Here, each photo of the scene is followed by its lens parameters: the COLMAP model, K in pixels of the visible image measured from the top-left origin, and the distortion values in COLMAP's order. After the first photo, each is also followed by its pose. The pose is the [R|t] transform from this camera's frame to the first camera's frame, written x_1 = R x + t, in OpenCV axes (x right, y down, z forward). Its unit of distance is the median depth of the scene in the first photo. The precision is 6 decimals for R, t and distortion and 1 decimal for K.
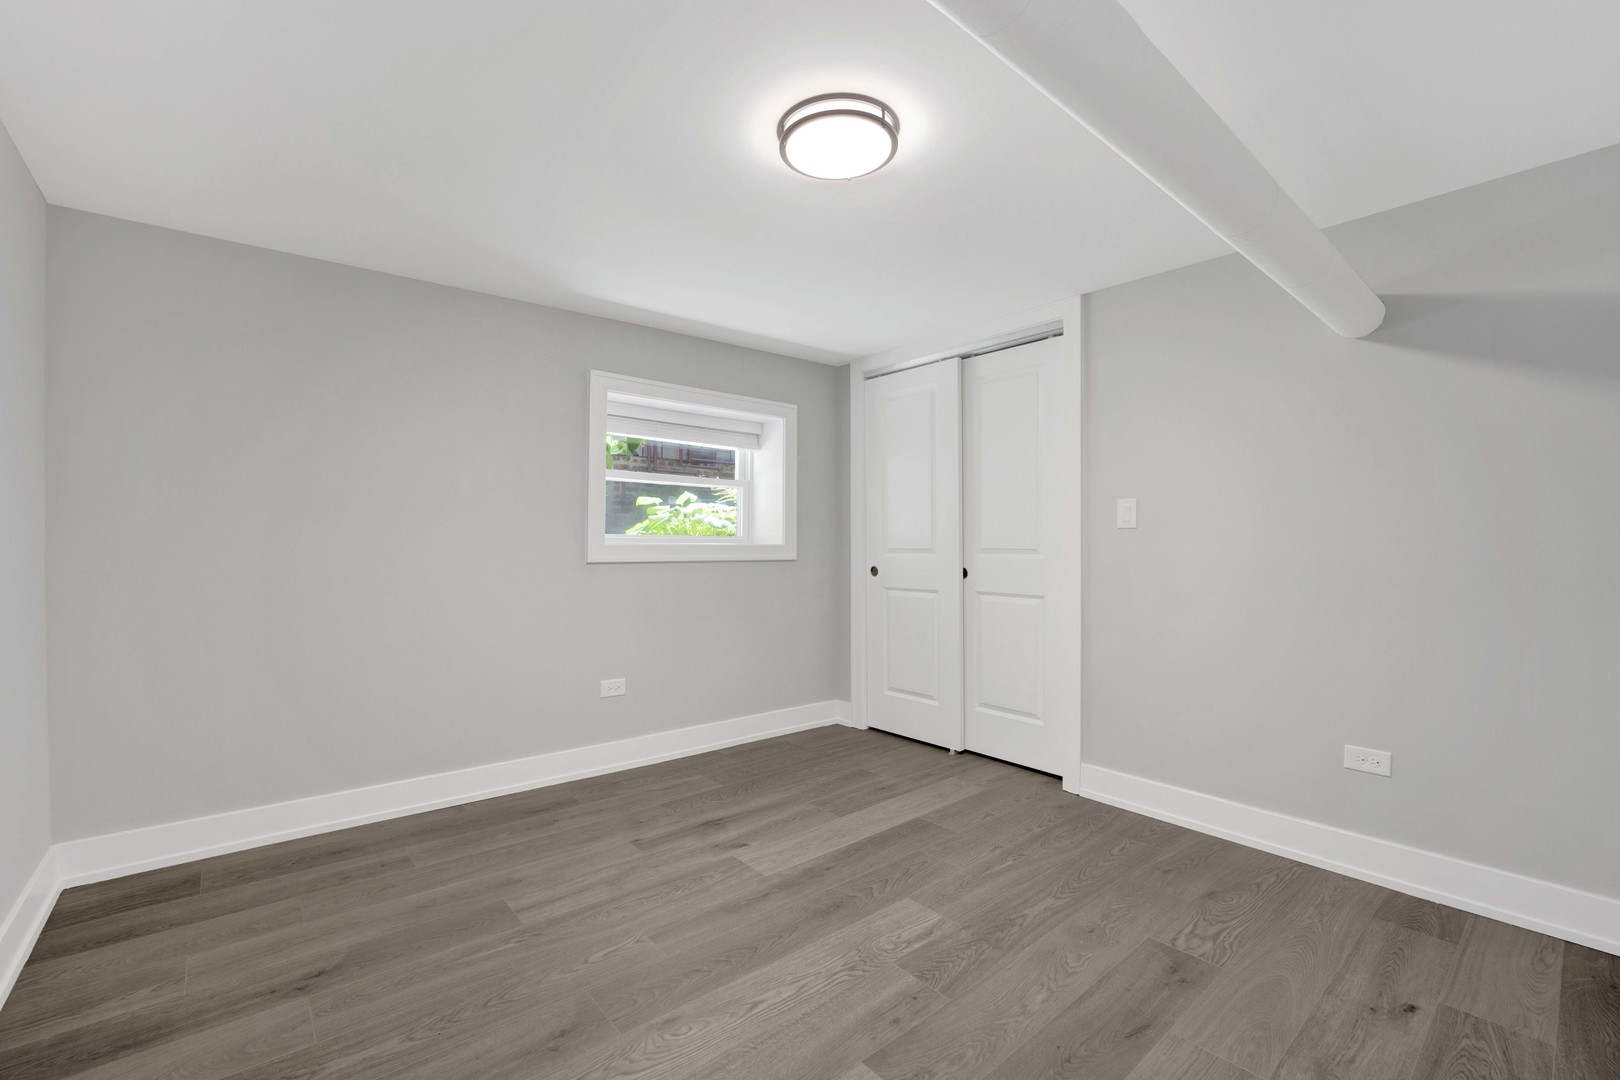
lens RADIAL K [[653.1, 0, 810.0], [0, 653.1, 540.0], [0, 0, 1]] dist [-0.021479, -0.000415]
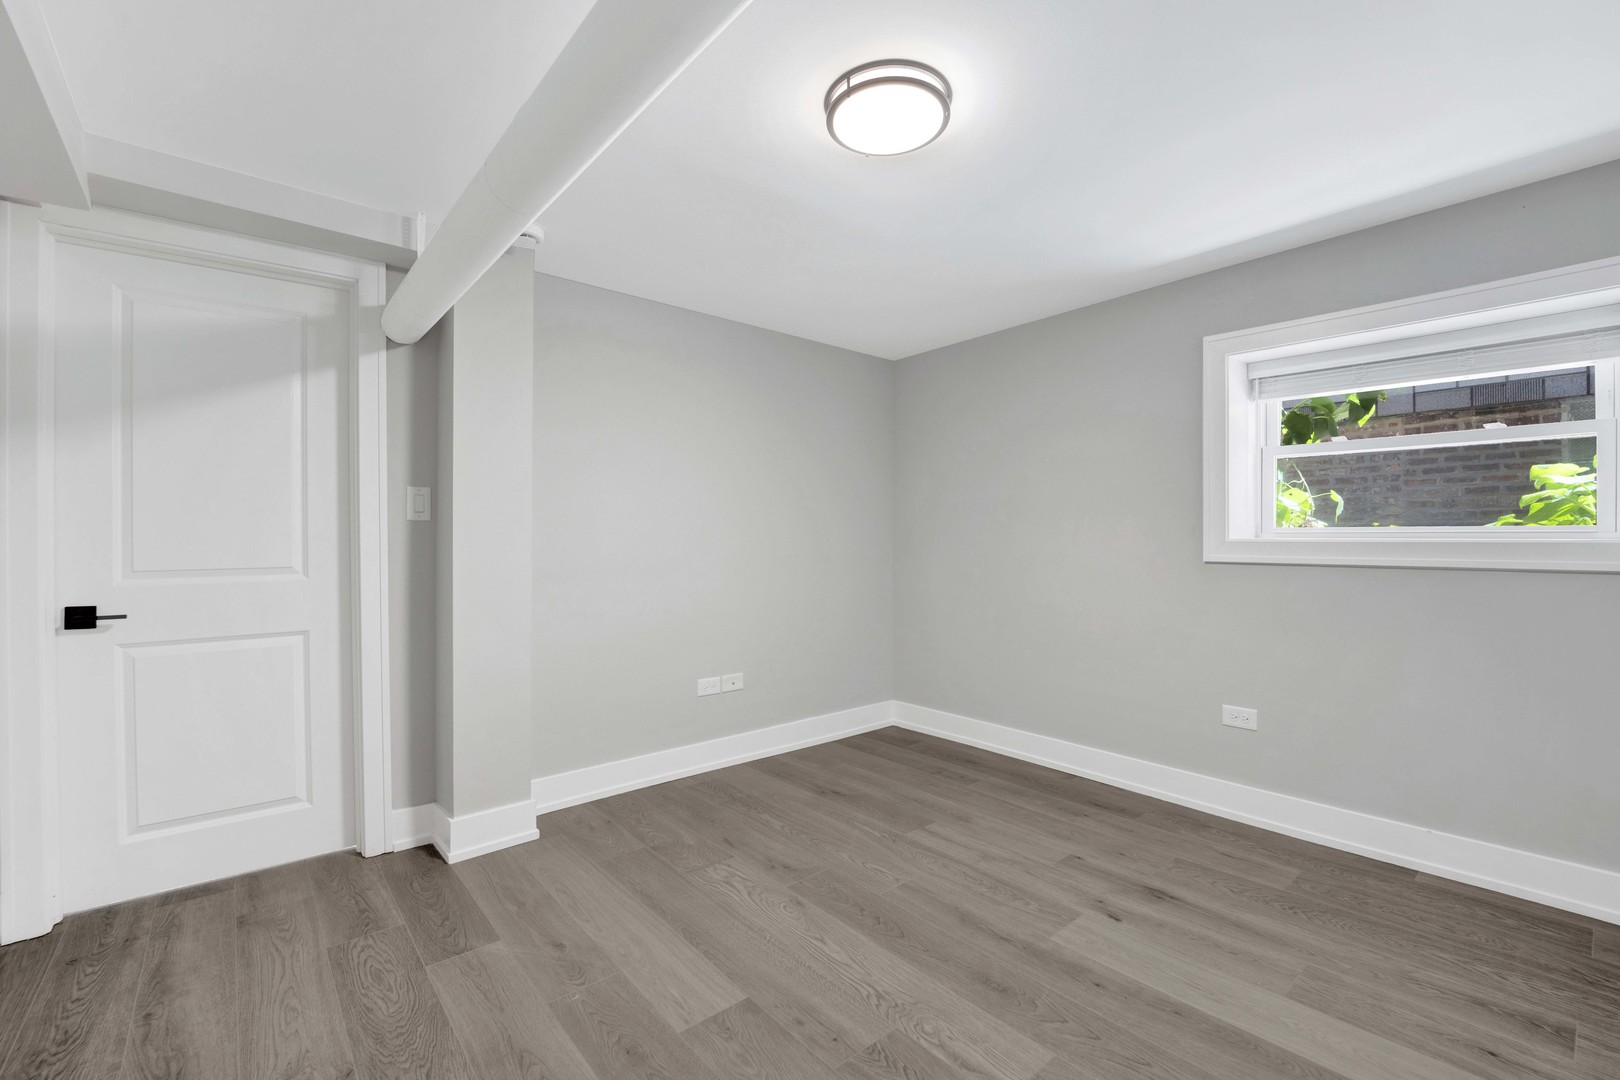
lens RADIAL K [[676.4, 0, 808.3], [0, 676.4, 540.4], [0, 0, 1]] dist [-0.020562, -0.000936]
pose [[0.030837, 0.000921, -0.999524, 0.739009], [0.005628, 0.999984, 0.001095, 0.002978], [0.999509, -0.005659, 0.030831, 0.628370]]
